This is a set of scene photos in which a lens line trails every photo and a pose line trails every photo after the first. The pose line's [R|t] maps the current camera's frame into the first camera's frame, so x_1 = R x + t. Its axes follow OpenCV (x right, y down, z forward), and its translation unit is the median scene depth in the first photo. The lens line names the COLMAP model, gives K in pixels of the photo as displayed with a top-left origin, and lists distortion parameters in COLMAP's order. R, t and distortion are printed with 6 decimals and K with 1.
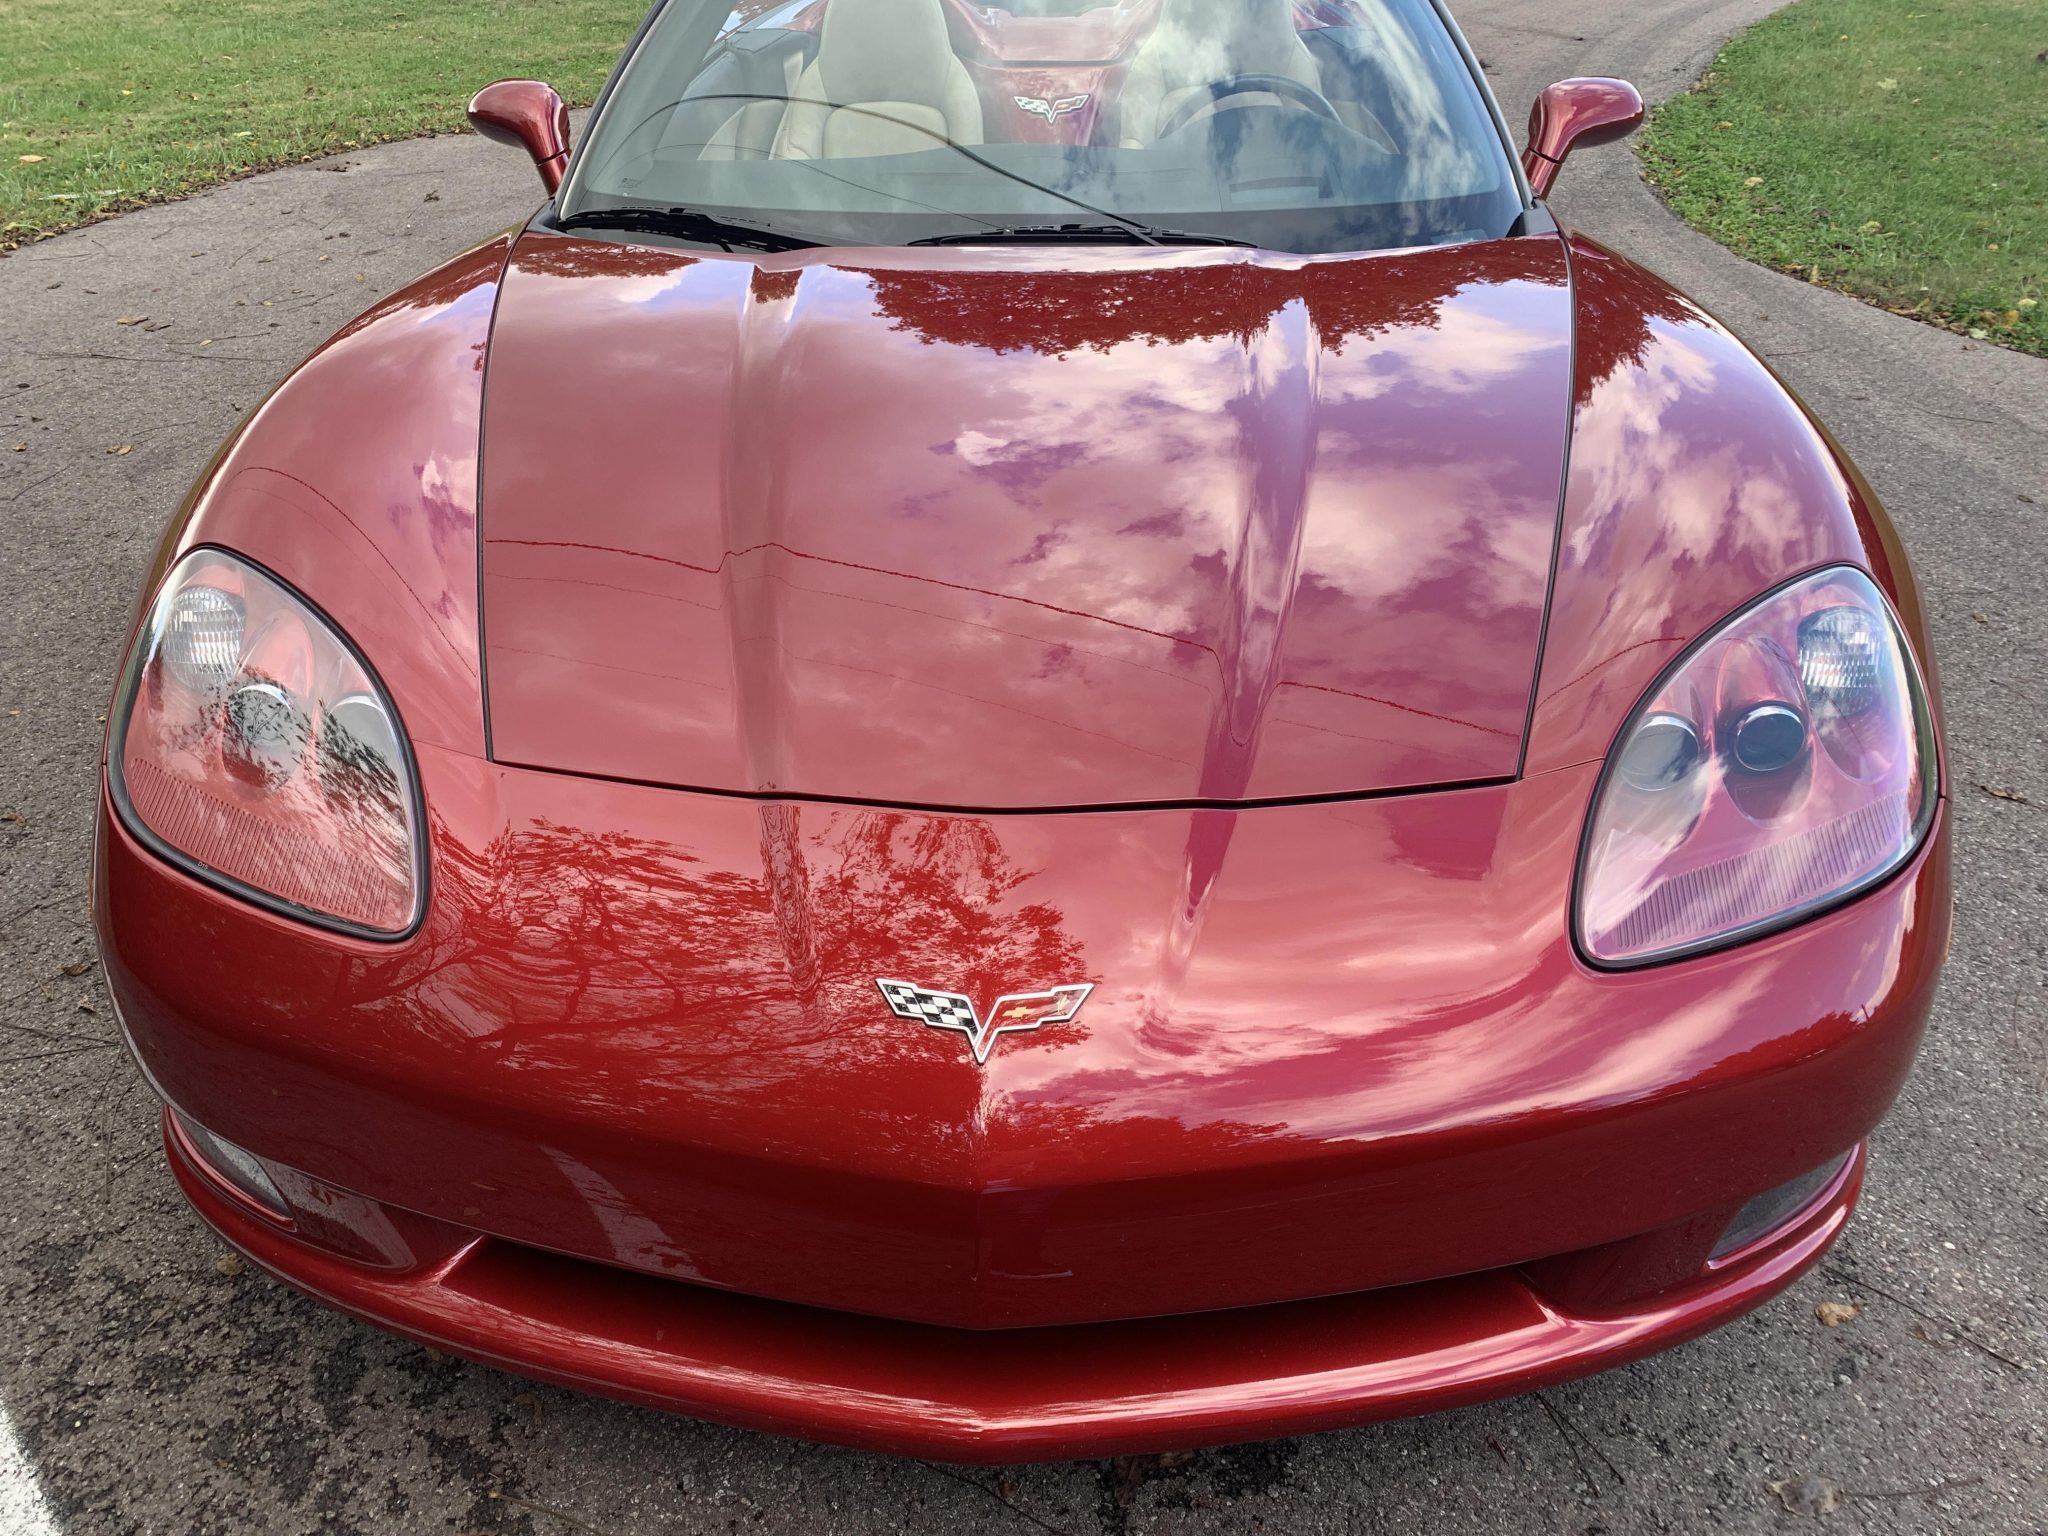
lens RADIAL K [[1579.2, 0, 989.0], [0, 1579.2, 790.3], [0, 0, 1]] dist [0.012397, -0.005961]
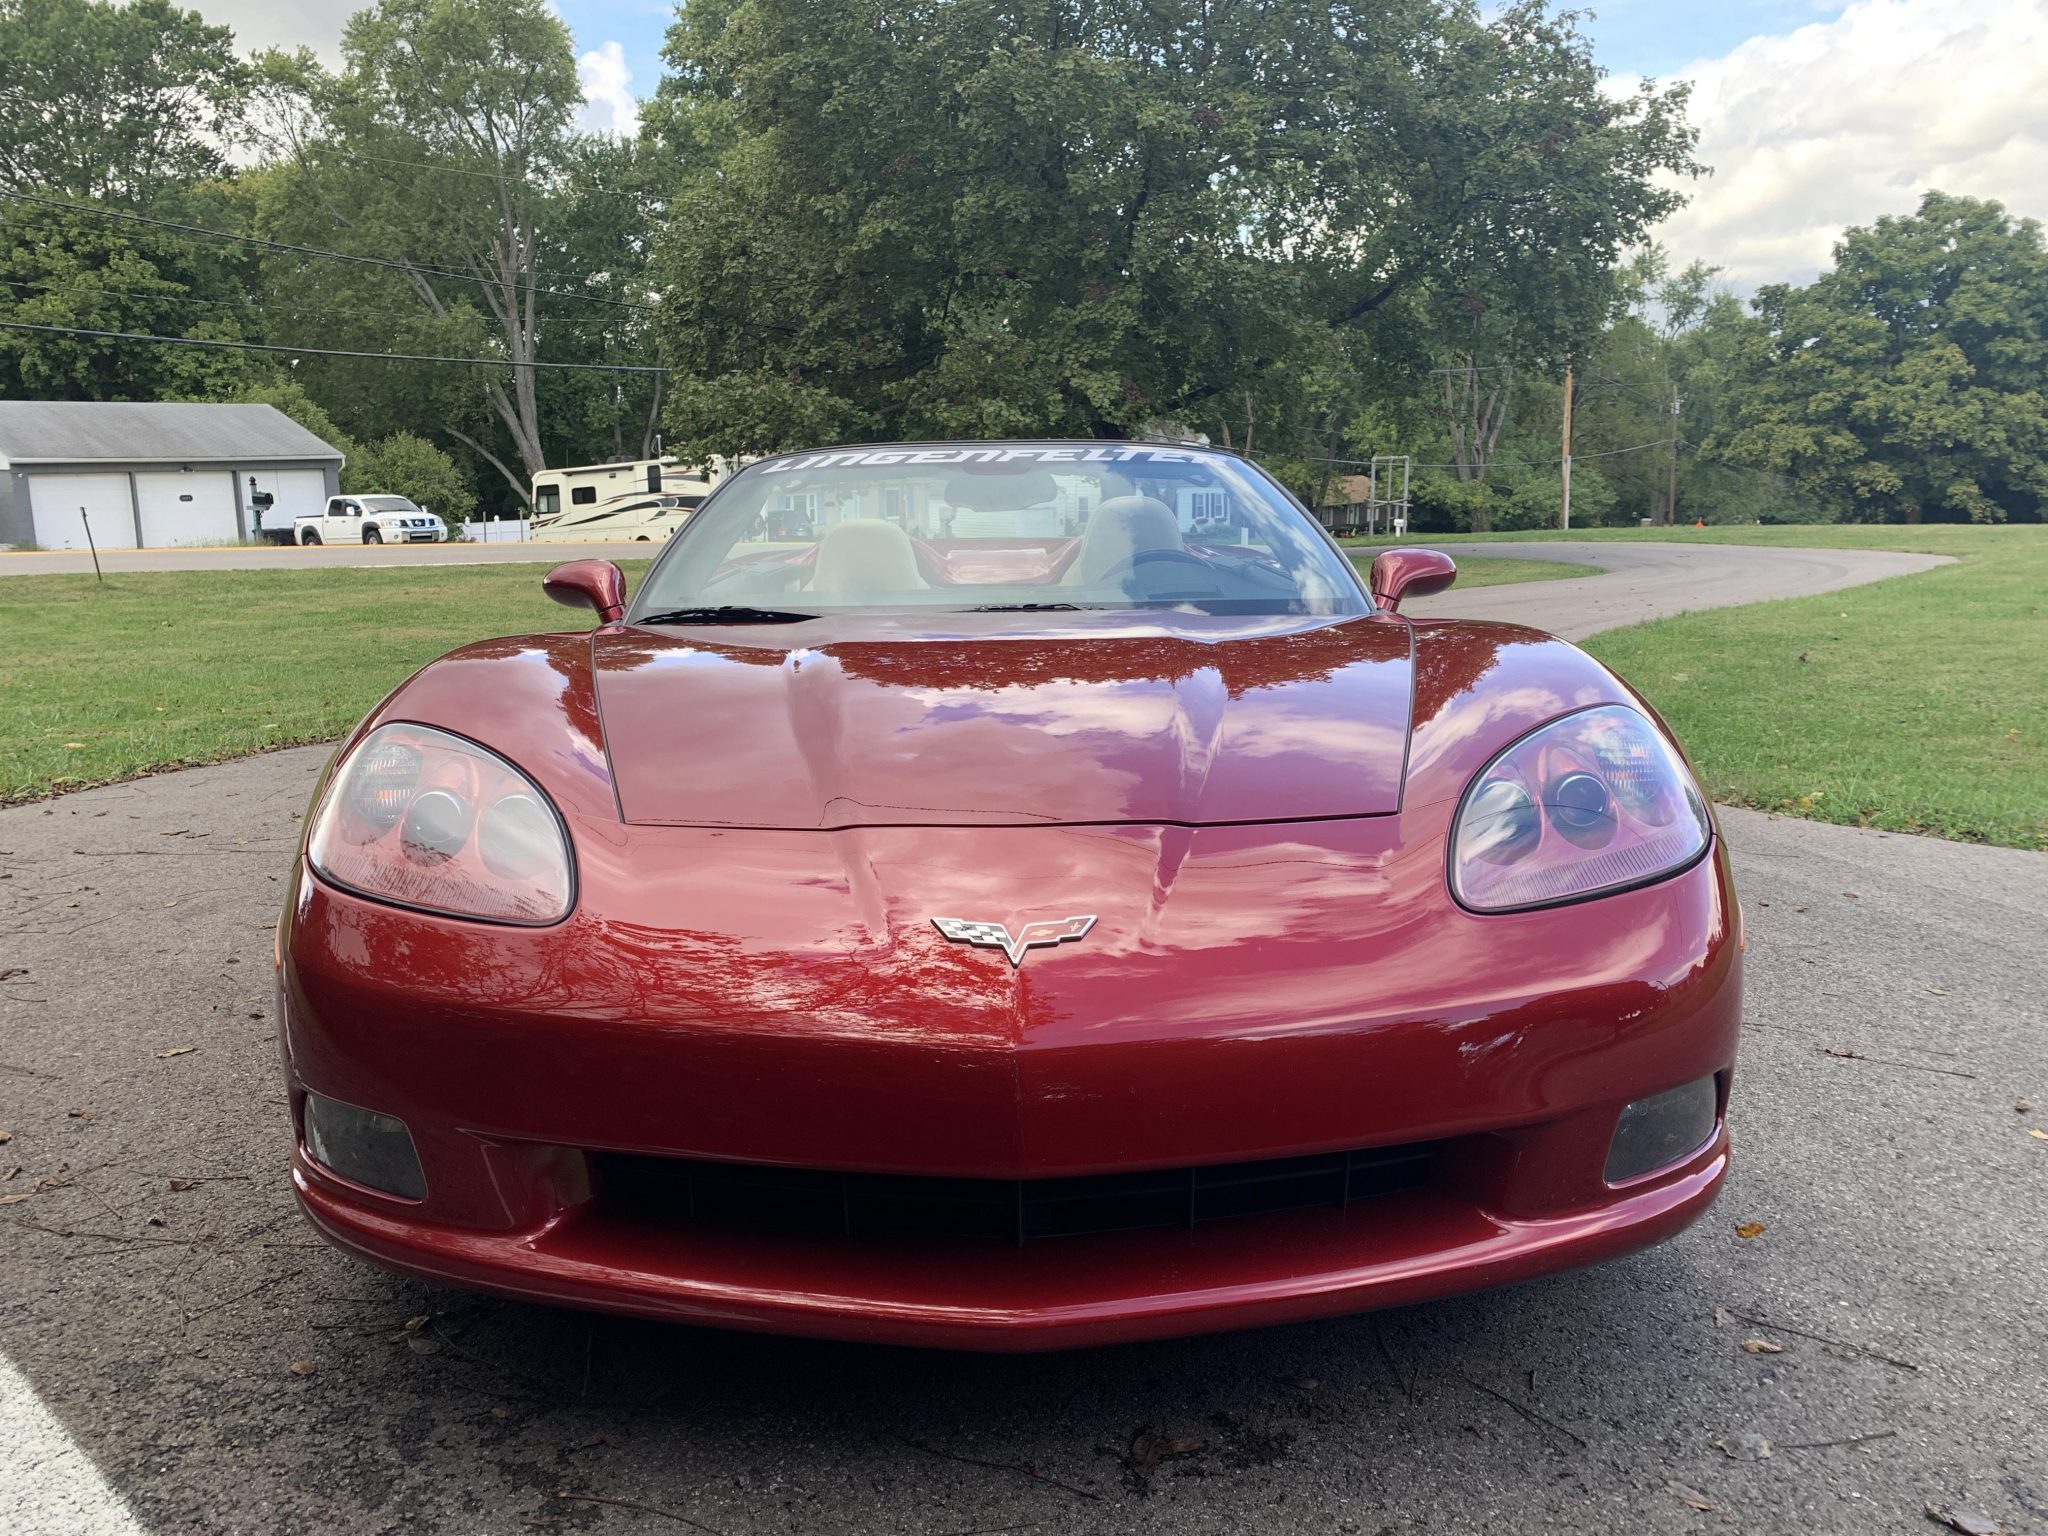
lens RADIAL K [[1579.2, 0, 994.1], [0, 1579.2, 762.7], [0, 0, 1]] dist [0.012397, -0.005961]
pose [[0.998594, -0.009981, 0.052065, -0.067568], [0.030457, 0.911865, -0.409359, 0.421257], [-0.043391, 0.410369, 0.910887, -0.191742]]
